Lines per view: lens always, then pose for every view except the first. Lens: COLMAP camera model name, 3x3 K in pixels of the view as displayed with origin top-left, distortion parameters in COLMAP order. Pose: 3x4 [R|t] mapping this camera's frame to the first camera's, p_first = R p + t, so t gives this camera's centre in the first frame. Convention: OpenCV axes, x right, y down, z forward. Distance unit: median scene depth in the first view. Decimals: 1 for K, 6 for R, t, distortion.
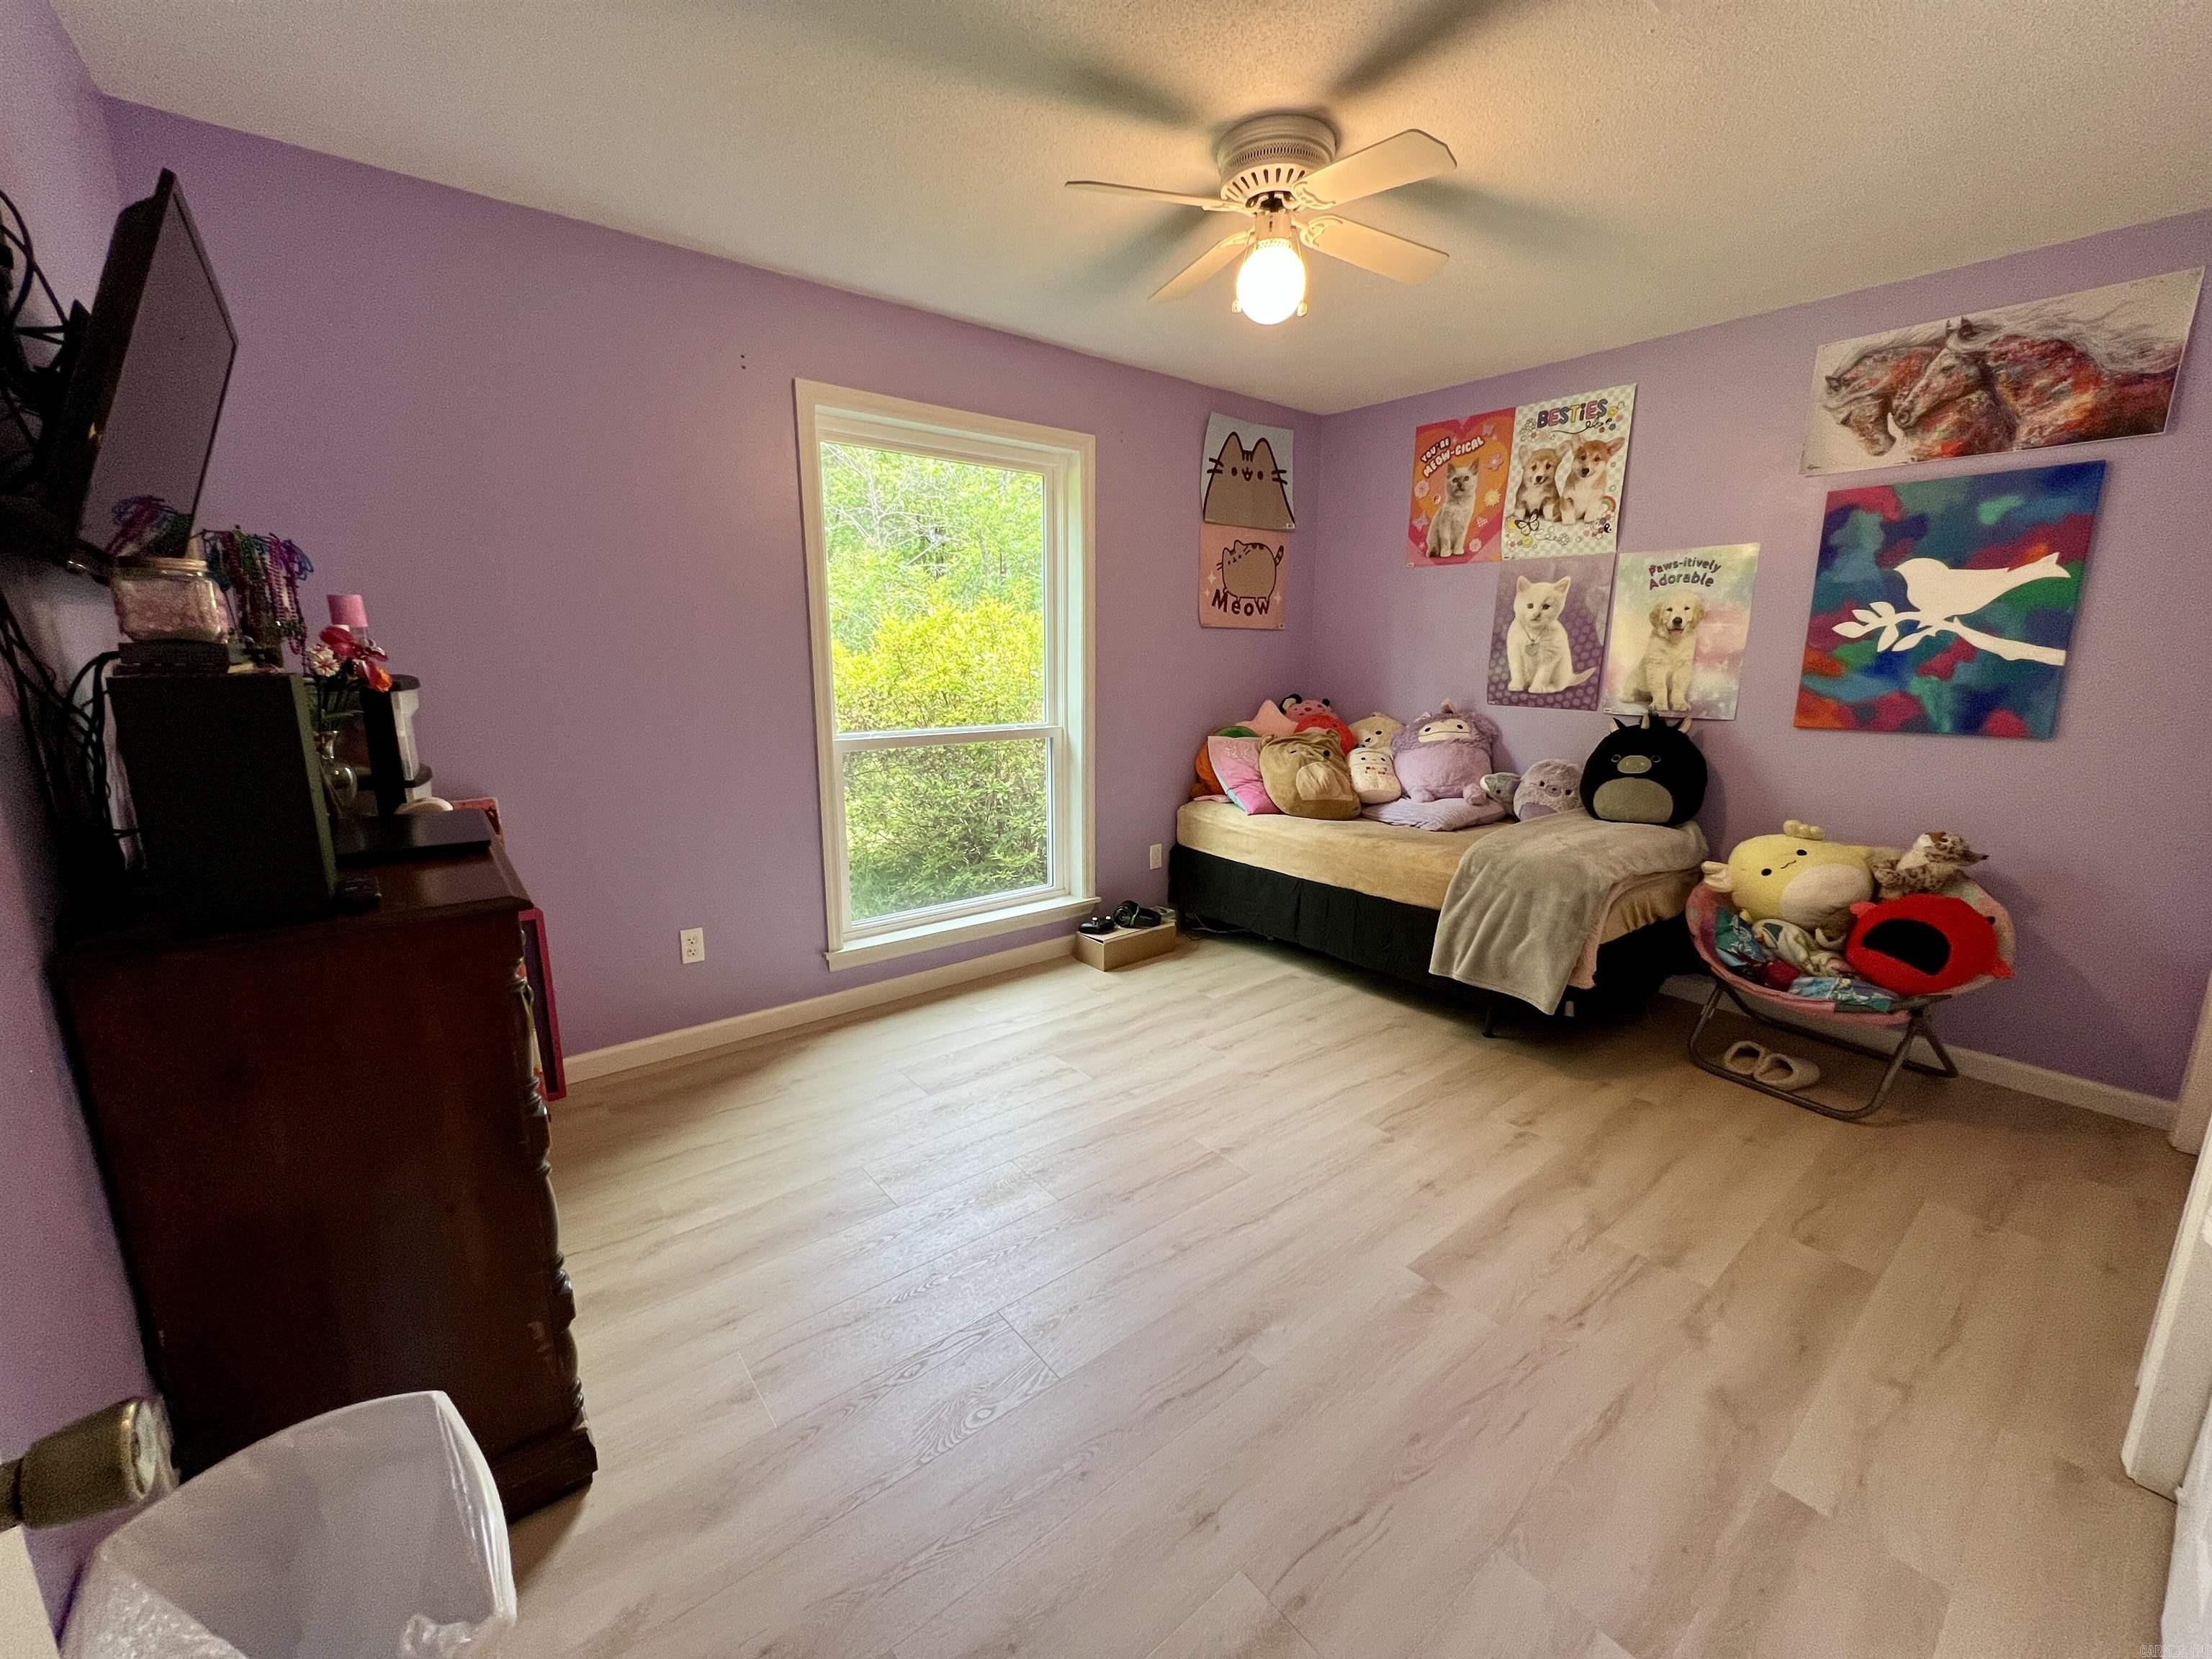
lens RADIAL K [[886.3, 0, 1106.0], [0, 886.3, 833.4], [0, 0, 1]] dist [0.000659, -0.000195]
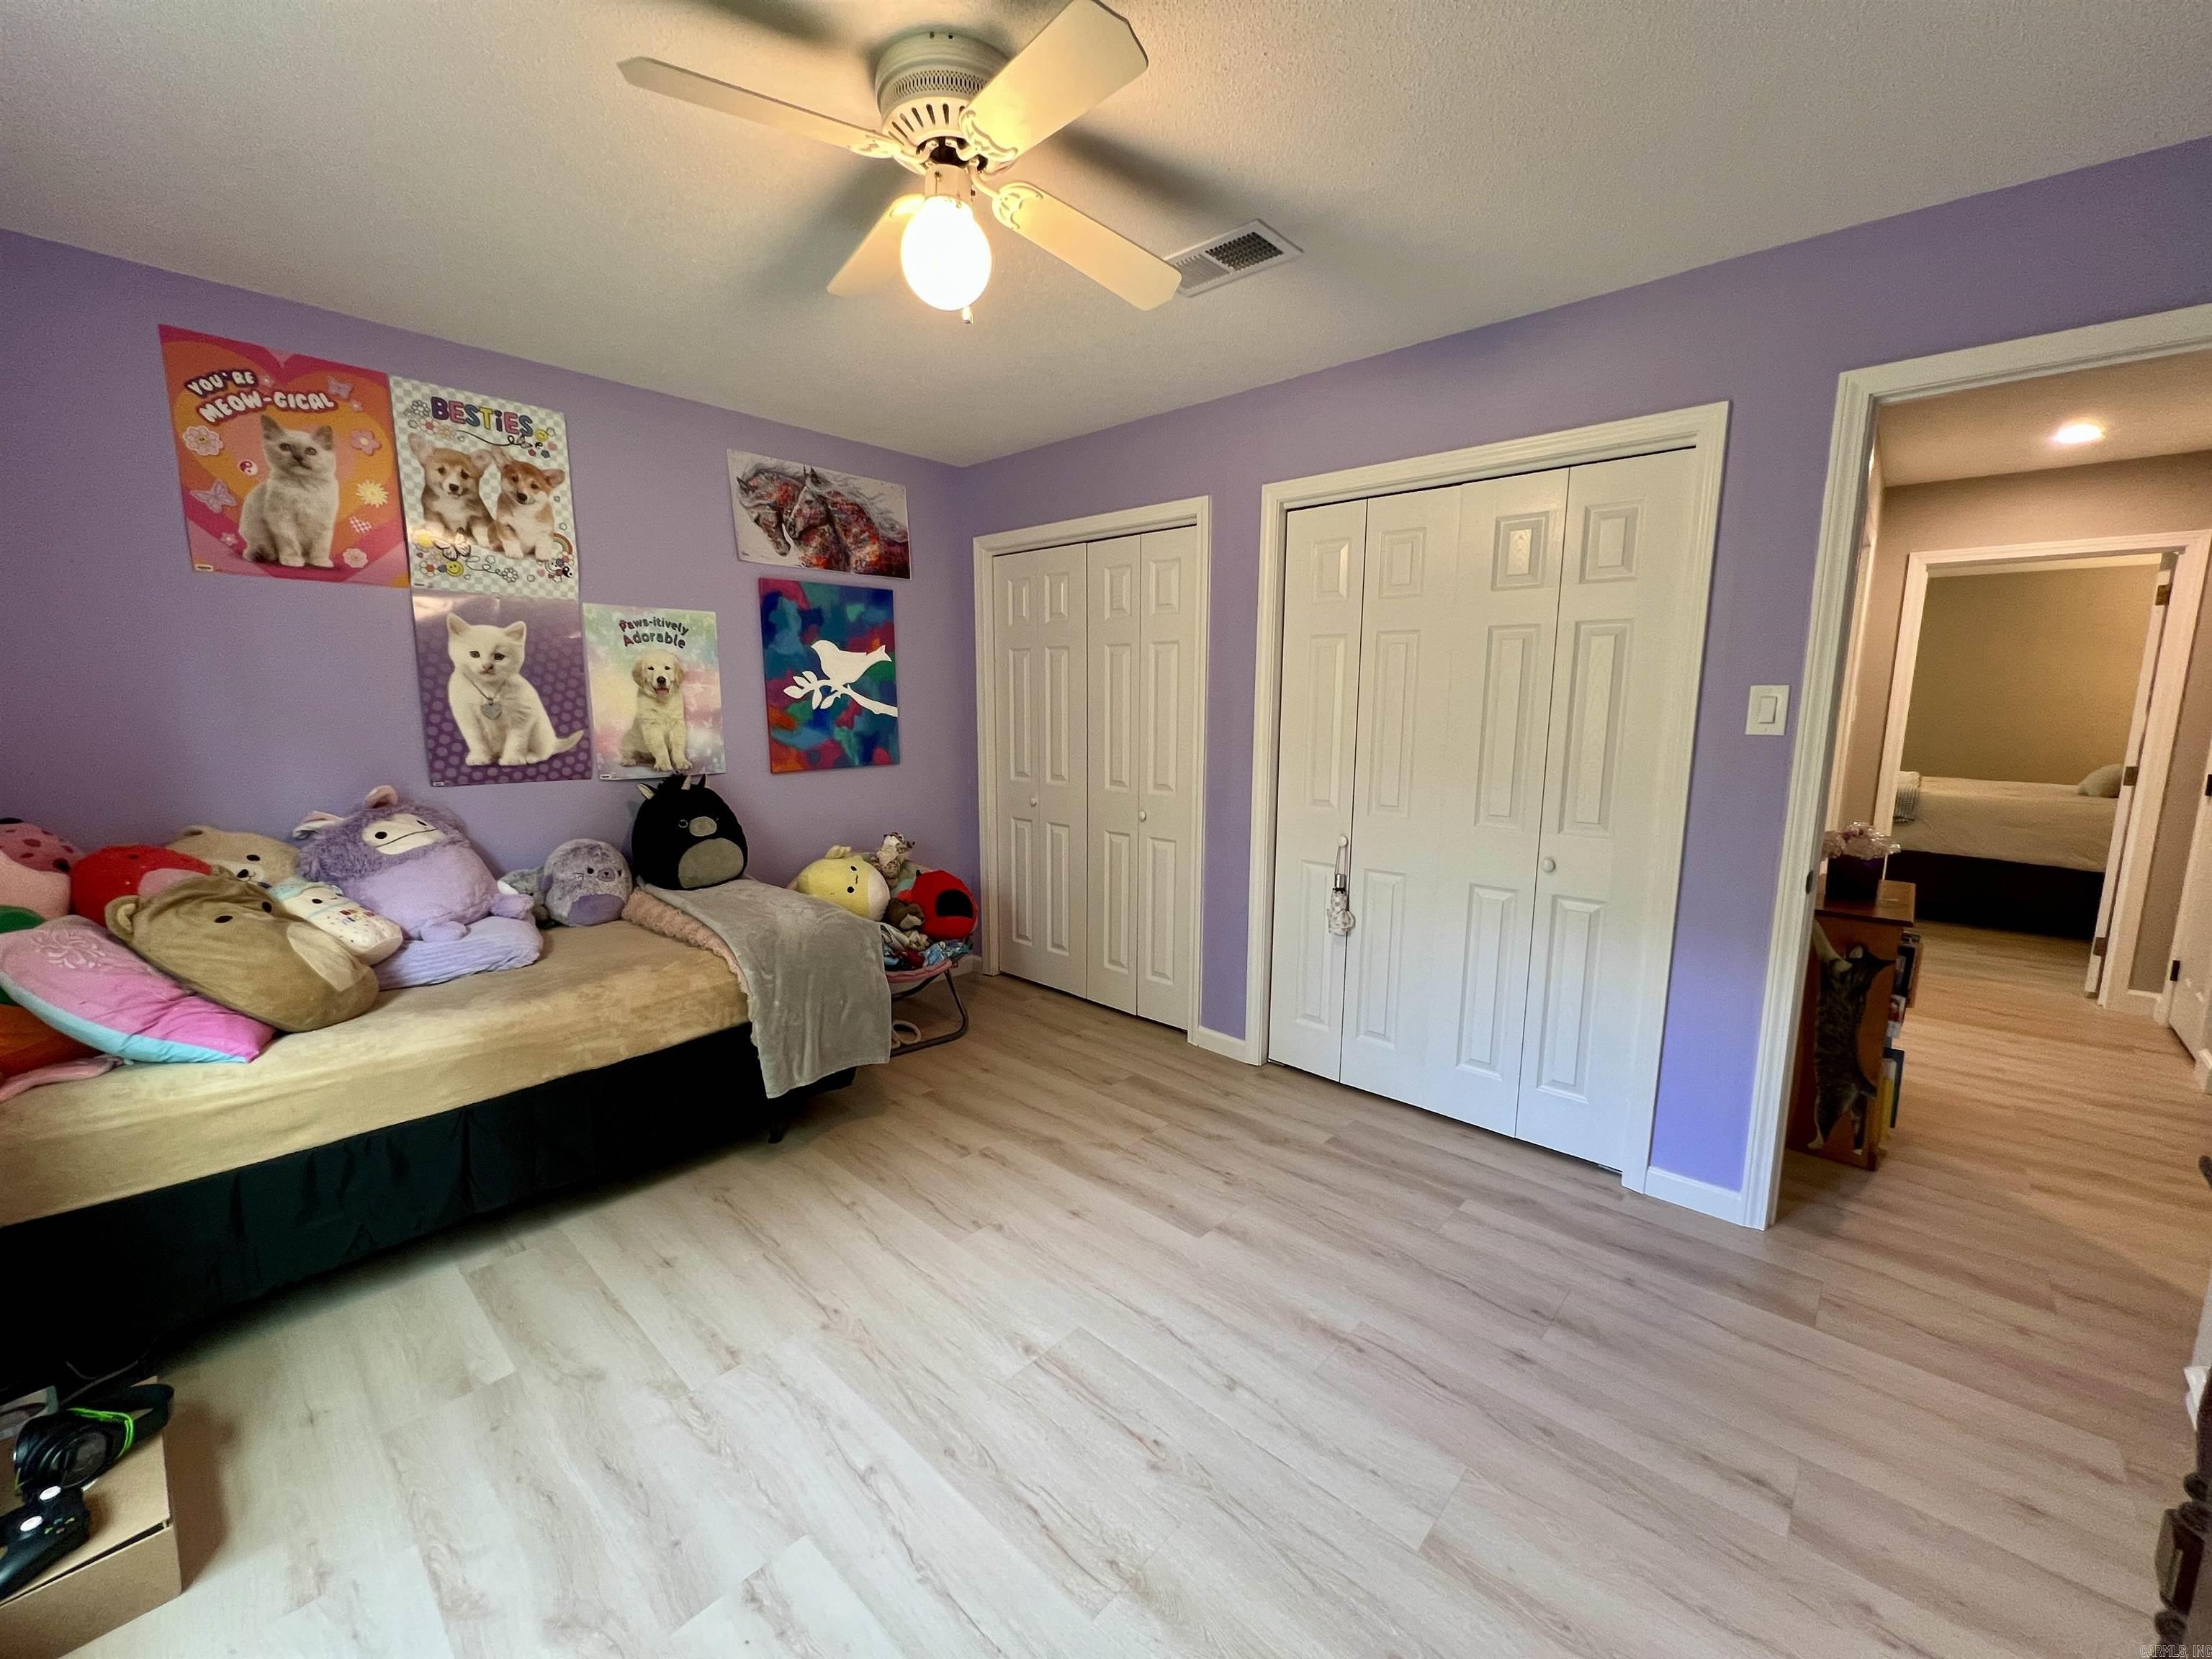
lens RADIAL K [[886.3, 0, 1106.0], [0, 886.3, 833.4], [0, 0, 1]] dist [0.000659, -0.000195]
pose [[-0.151134, -0.155185, 0.976256, -0.426695], [0.196484, 0.963178, 0.183524, -0.162380], [-0.968789, 0.219556, -0.115078, 0.684223]]
